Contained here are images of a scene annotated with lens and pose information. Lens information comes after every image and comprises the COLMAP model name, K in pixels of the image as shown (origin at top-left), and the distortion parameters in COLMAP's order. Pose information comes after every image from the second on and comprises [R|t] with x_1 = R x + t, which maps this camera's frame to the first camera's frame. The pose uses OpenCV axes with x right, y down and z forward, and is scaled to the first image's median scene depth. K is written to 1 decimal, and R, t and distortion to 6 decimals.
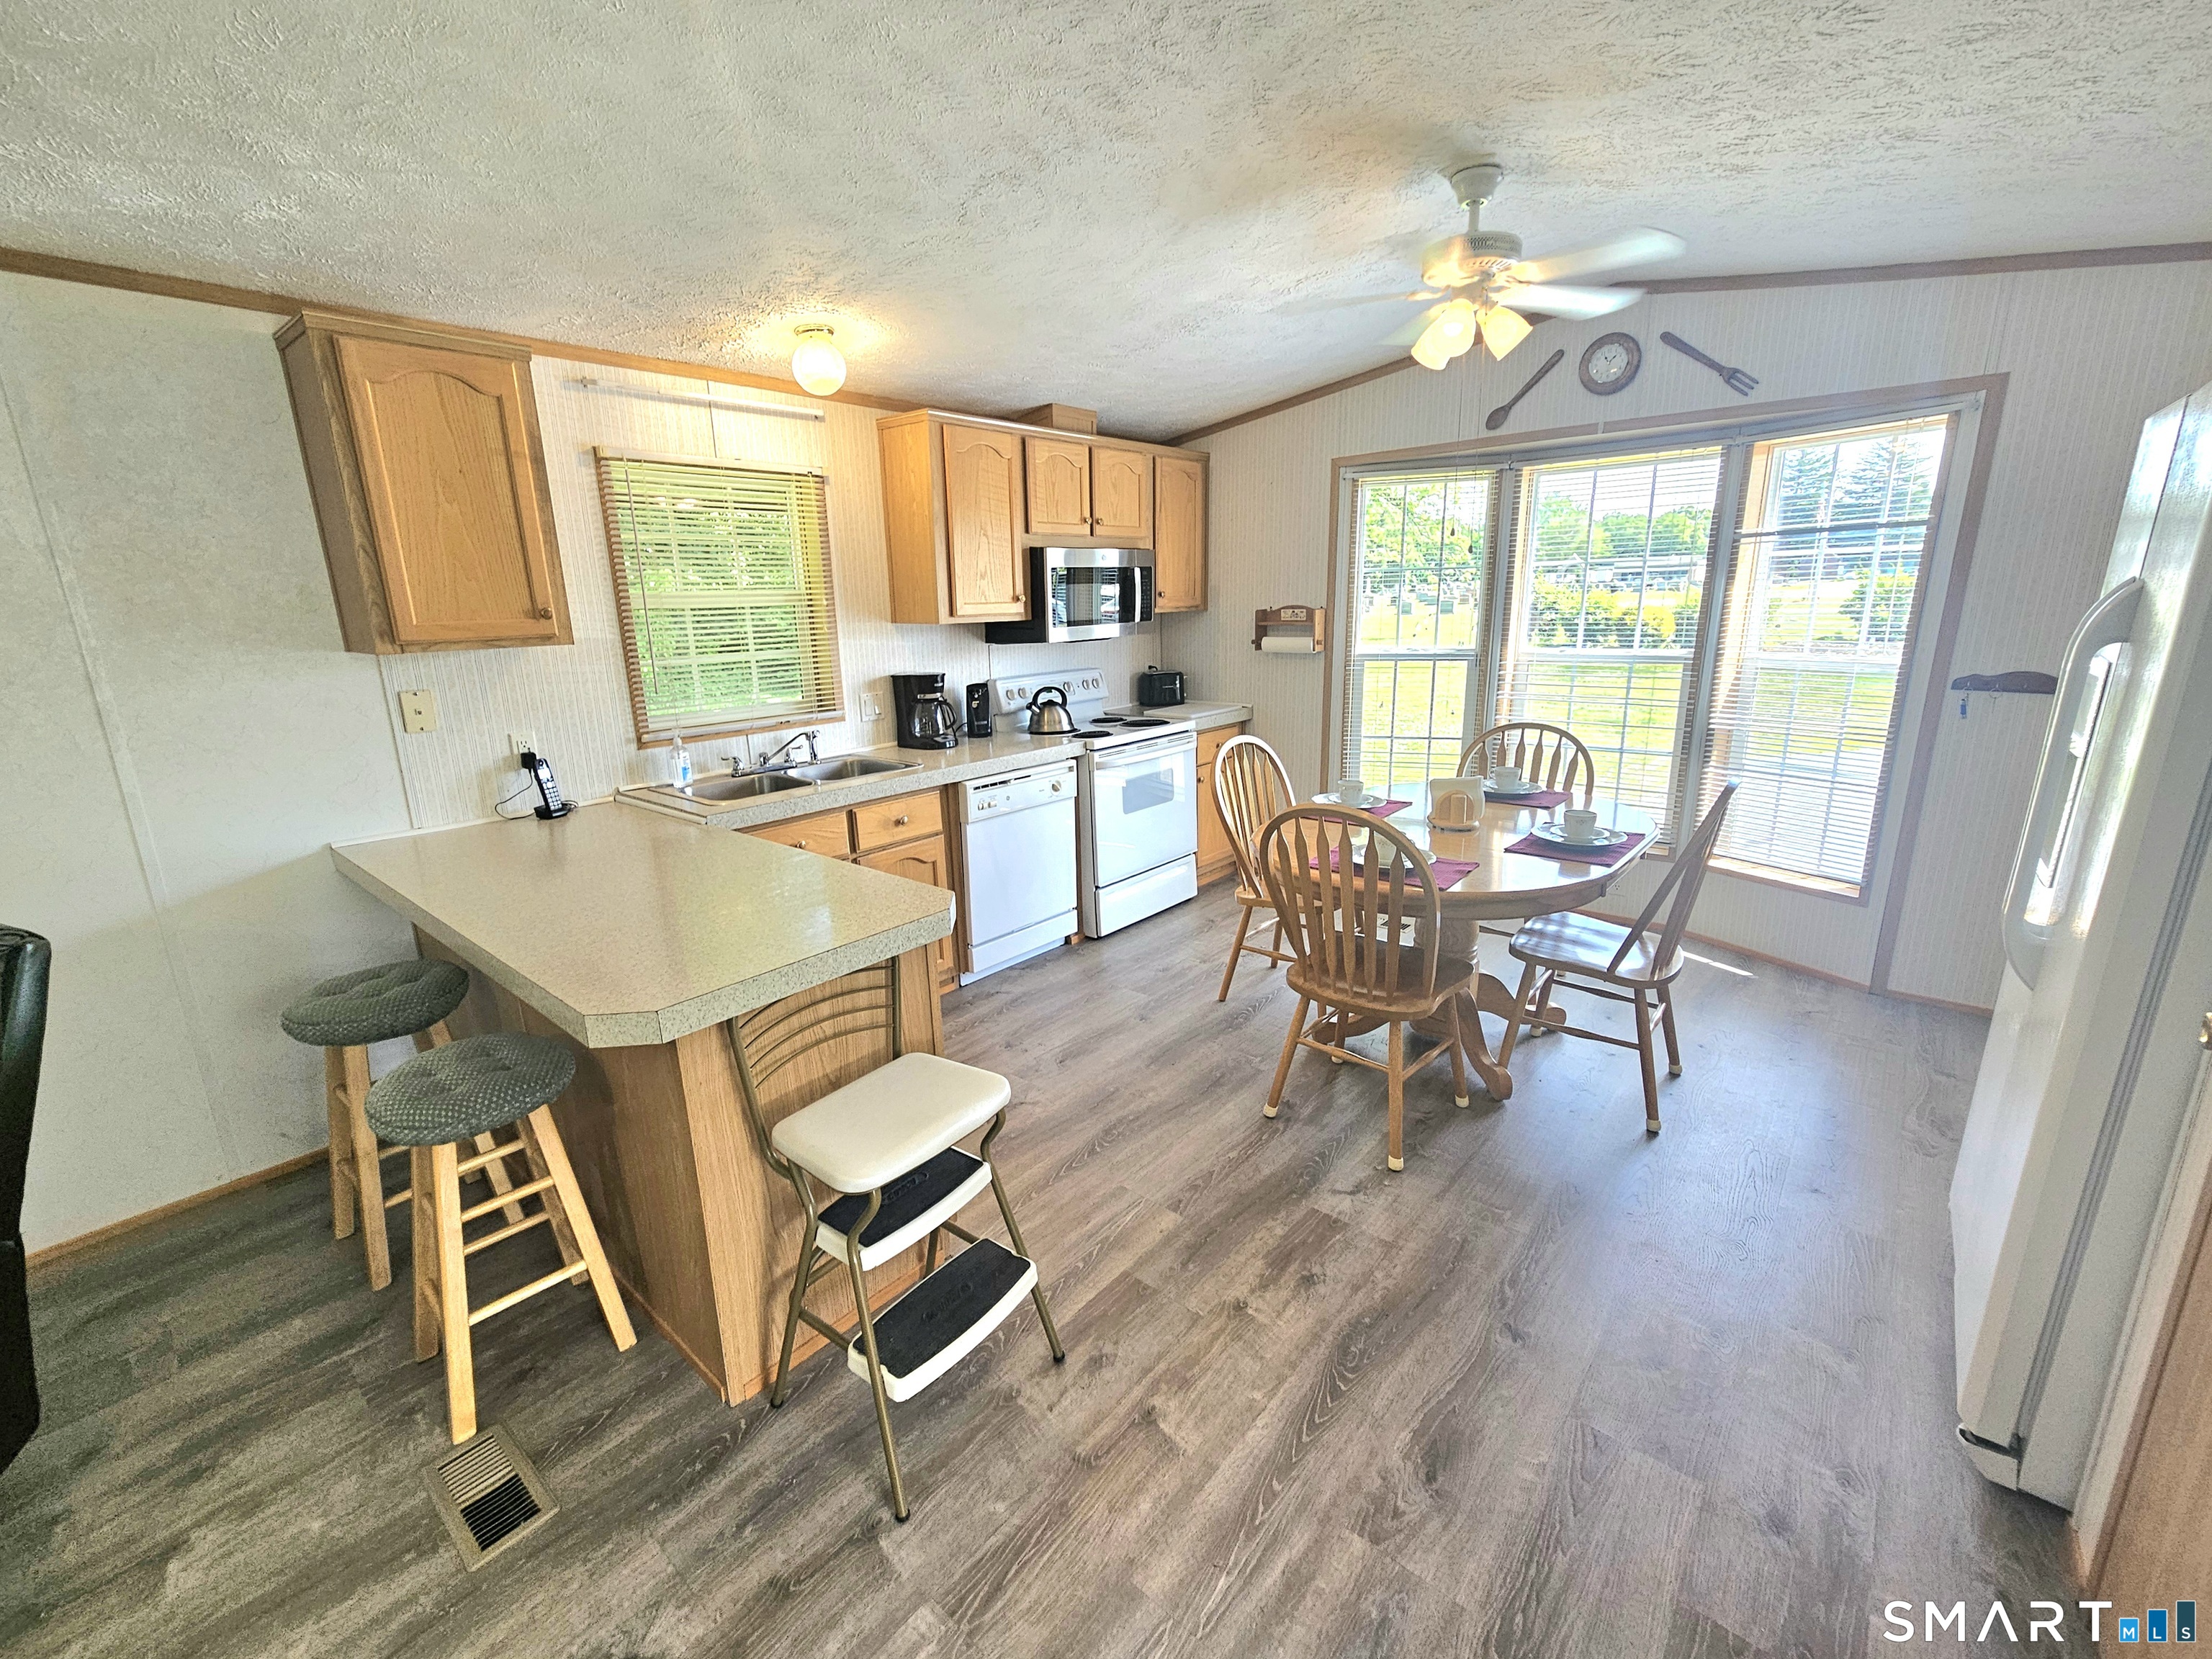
lens RADIAL K [[930.4, 0, 1106.0], [0, 930.4, 829.5], [0, 0, 1]] dist [0.000966, 0.000055]
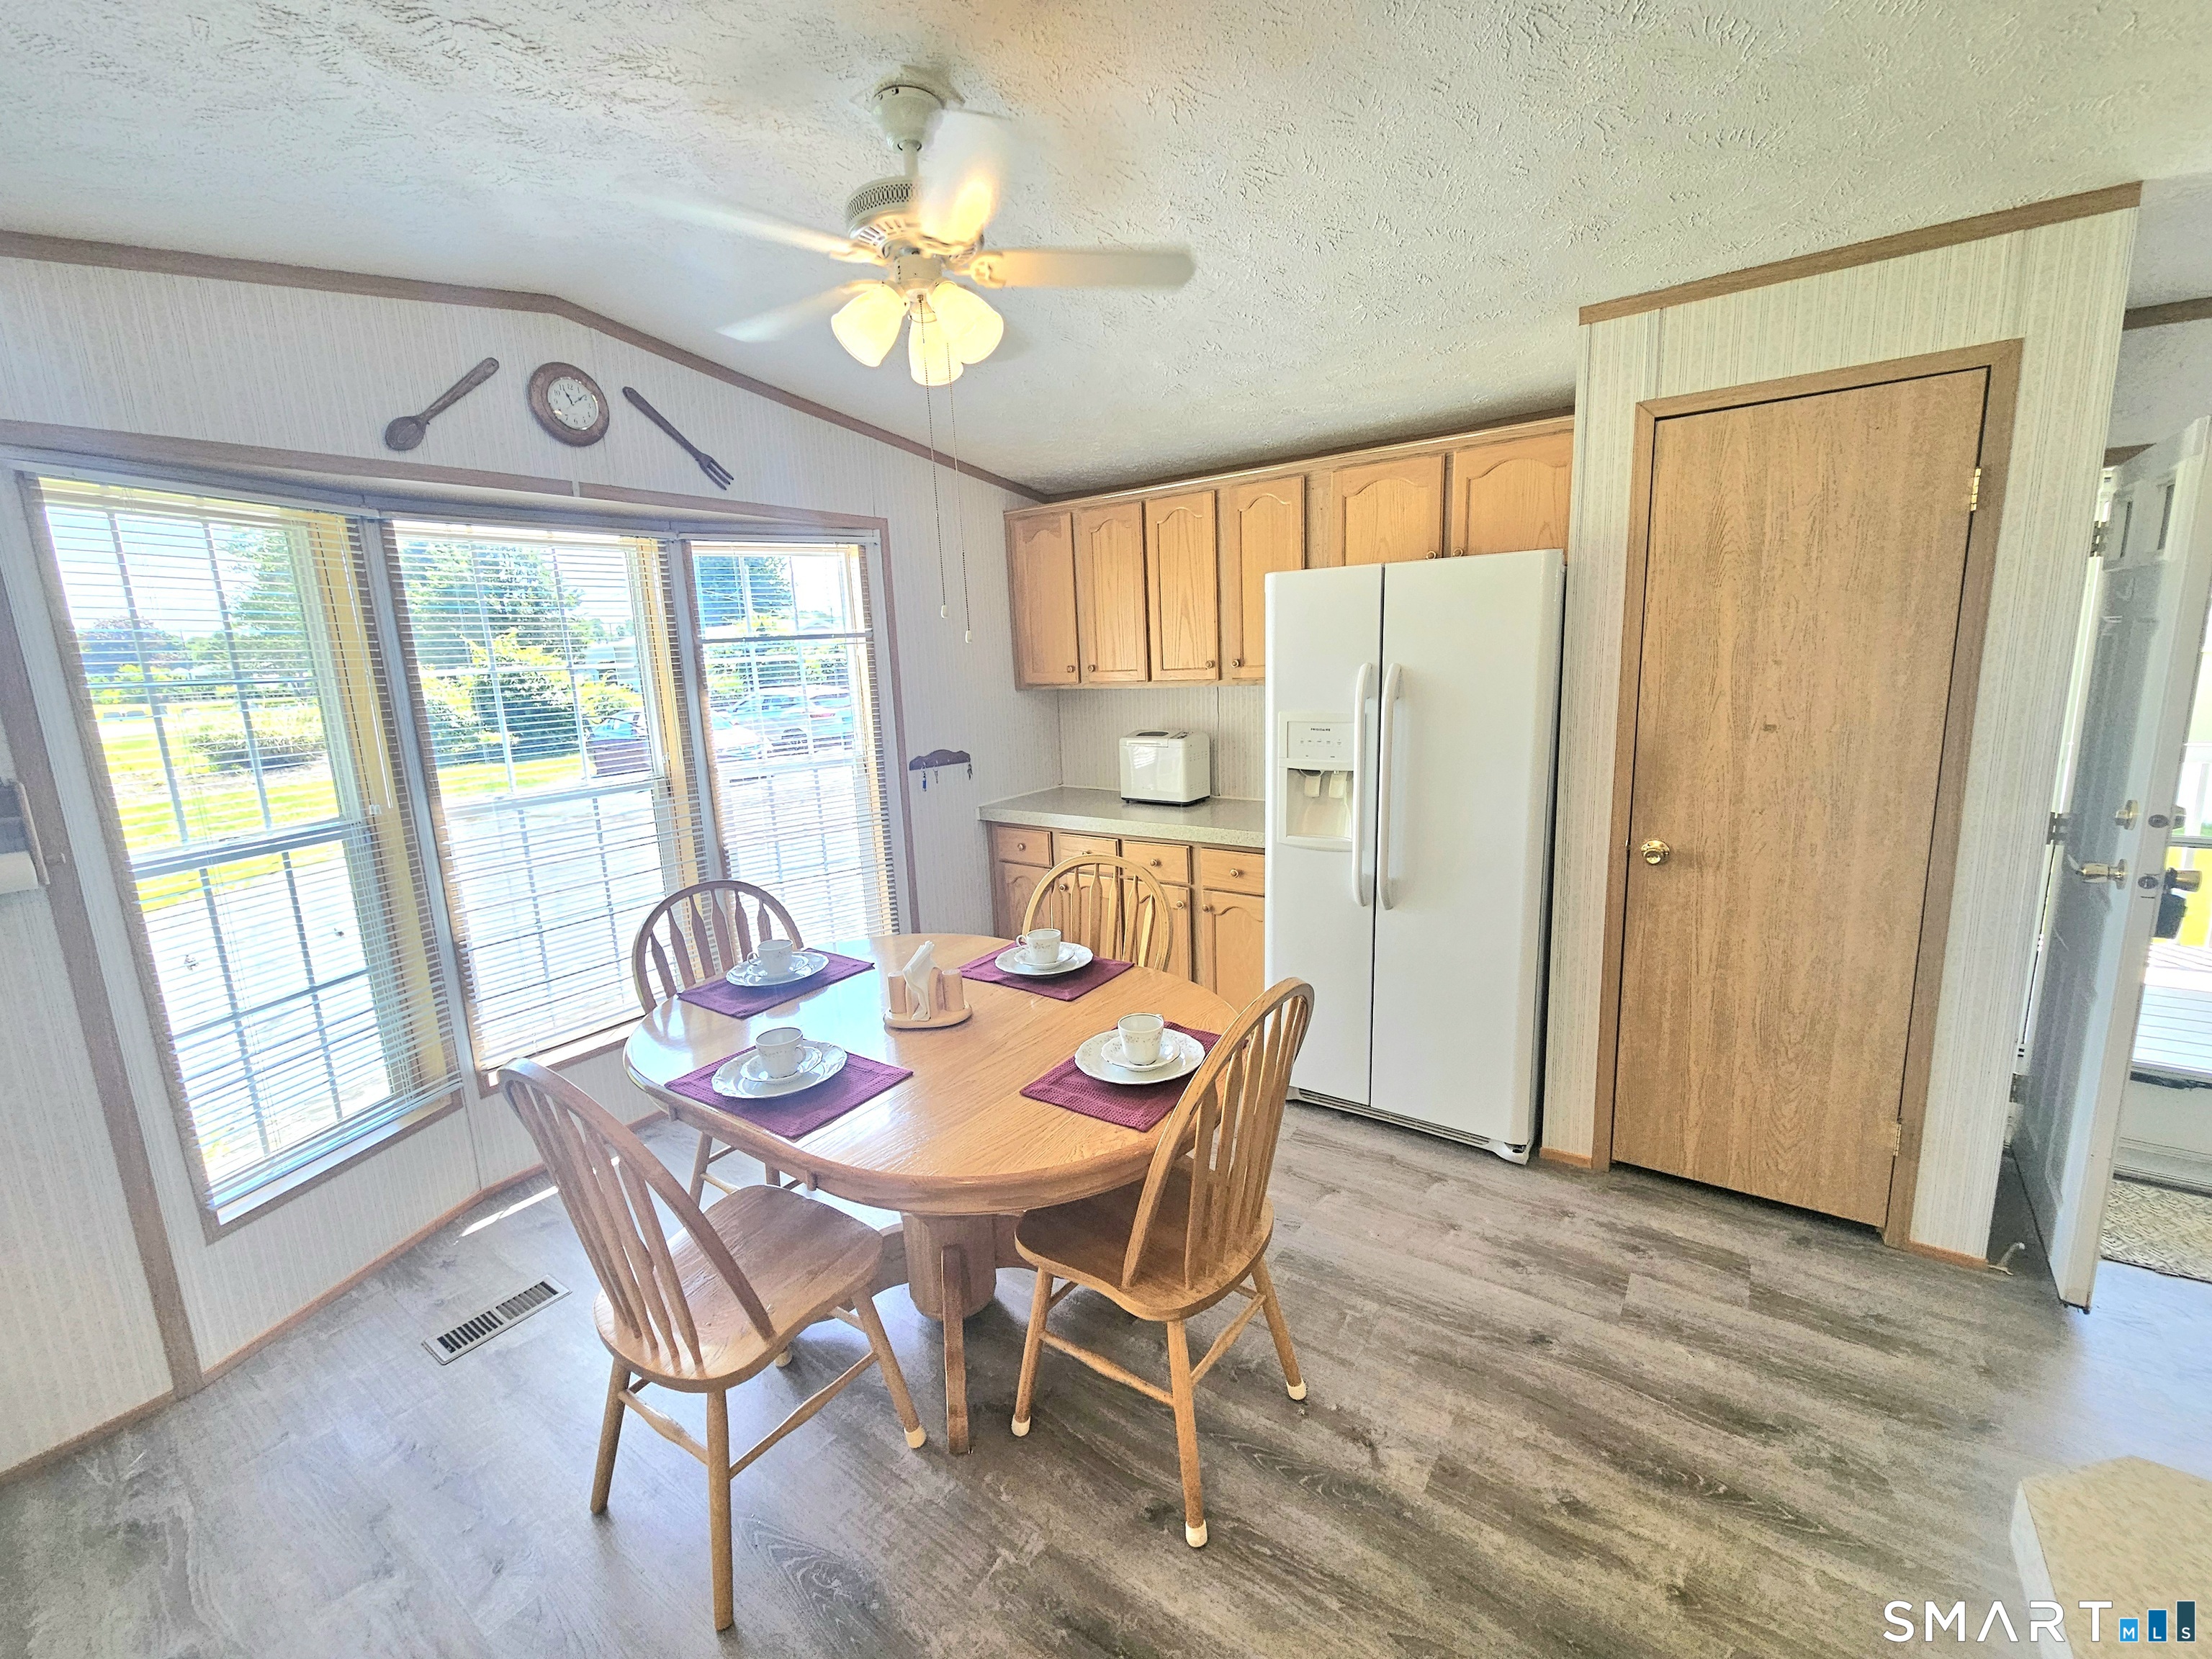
lens RADIAL K [[899.1, 0, 1106.0], [0, 899.1, 829.5], [0, 0, 1]] dist [0.001386, 0.000123]
pose [[-0.084441, -0.173927, 0.981132, -0.447266], [0.280859, 0.940570, 0.190909, -0.371854], [-0.956027, 0.291680, -0.030574, 1.311511]]
